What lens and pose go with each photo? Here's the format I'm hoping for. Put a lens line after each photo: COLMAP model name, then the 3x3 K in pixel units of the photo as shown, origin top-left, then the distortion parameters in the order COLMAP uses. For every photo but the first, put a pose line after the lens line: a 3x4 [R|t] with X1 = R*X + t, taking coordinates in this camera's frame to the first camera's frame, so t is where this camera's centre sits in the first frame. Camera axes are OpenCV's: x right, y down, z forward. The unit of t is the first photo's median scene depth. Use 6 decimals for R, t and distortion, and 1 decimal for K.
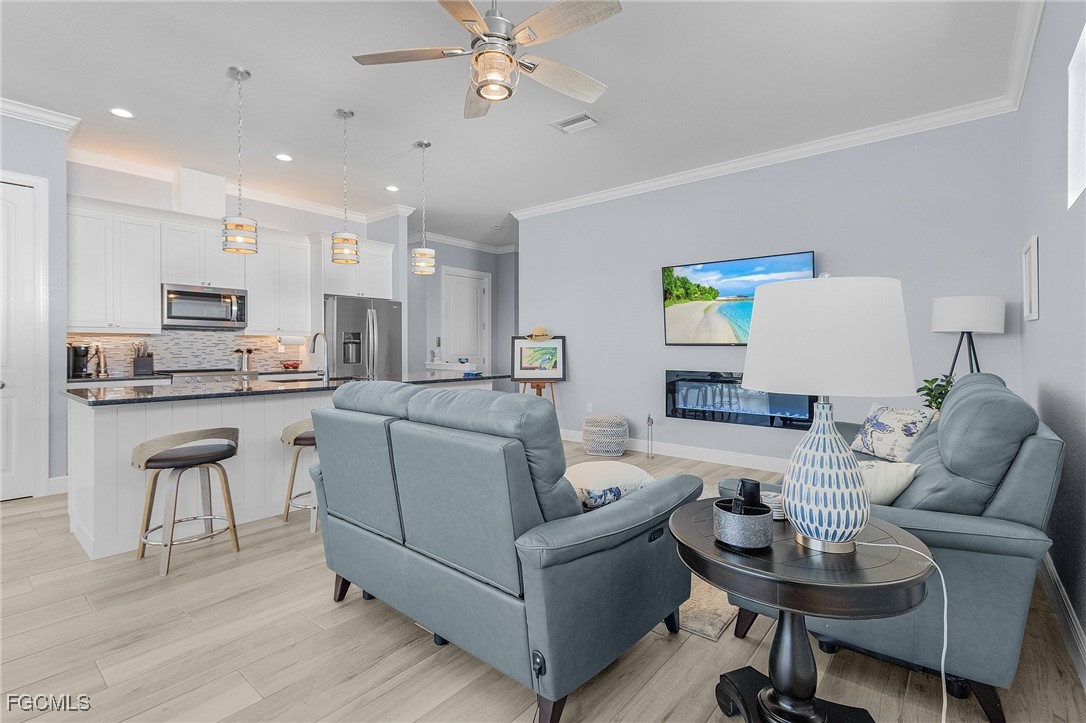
lens RADIAL K [[503.1, 0, 543.1], [0, 503.1, 347.6], [0, 0, 1]] dist [0.000989, 0.000125]
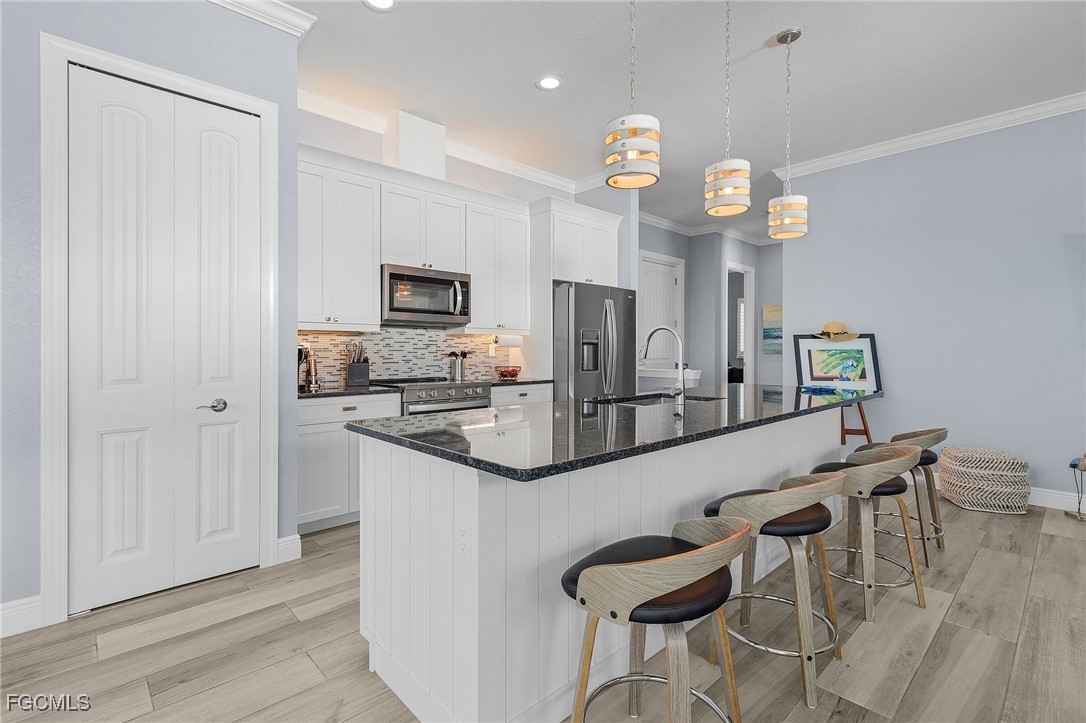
lens RADIAL K [[498.9, 0, 541.6], [0, 498.9, 351.4], [0, 0, 1]] dist [0.000238, 0.000108]
pose [[0.992348, 0.000946, -0.123471, -0.399036], [-0.000407, 0.999990, 0.004390, -0.001279], [0.123474, -0.004306, 0.992338, 0.271250]]
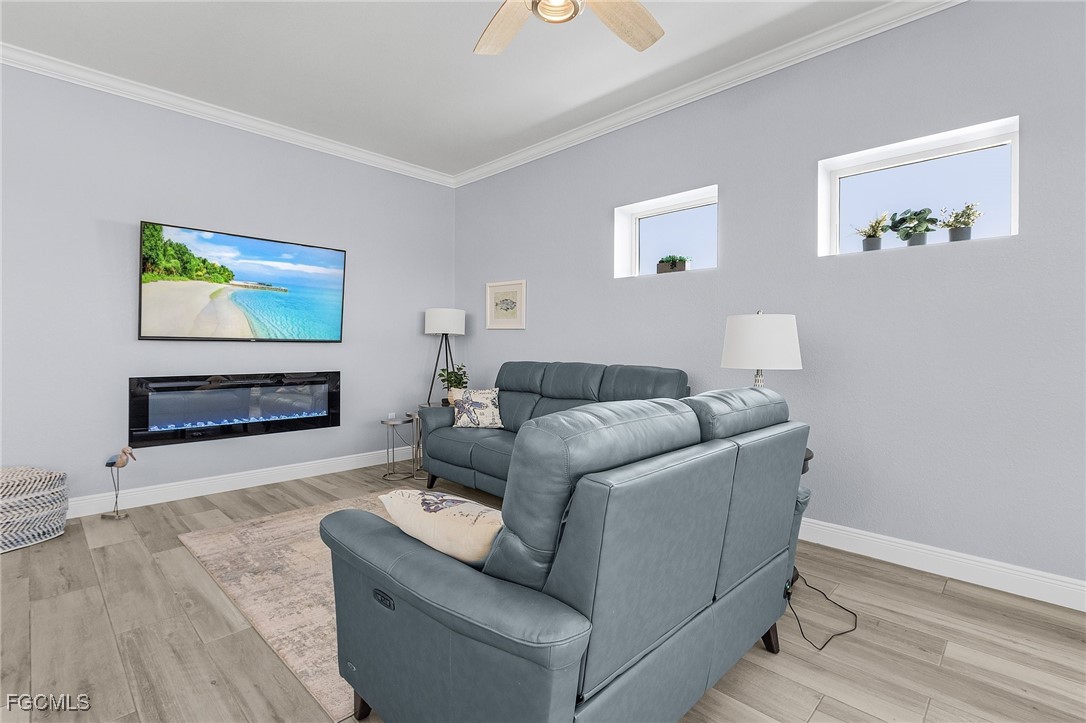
lens RADIAL K [[498.9, 0, 541.6], [0, 498.9, 351.4], [0, 0, 1]] dist [0.000238, 0.000108]
pose [[0.072800, -0.009540, 0.997301, -0.368899], [-0.006789, 0.999926, 0.010061, 0.000041], [-0.997323, -0.007503, 0.072729, 0.423479]]
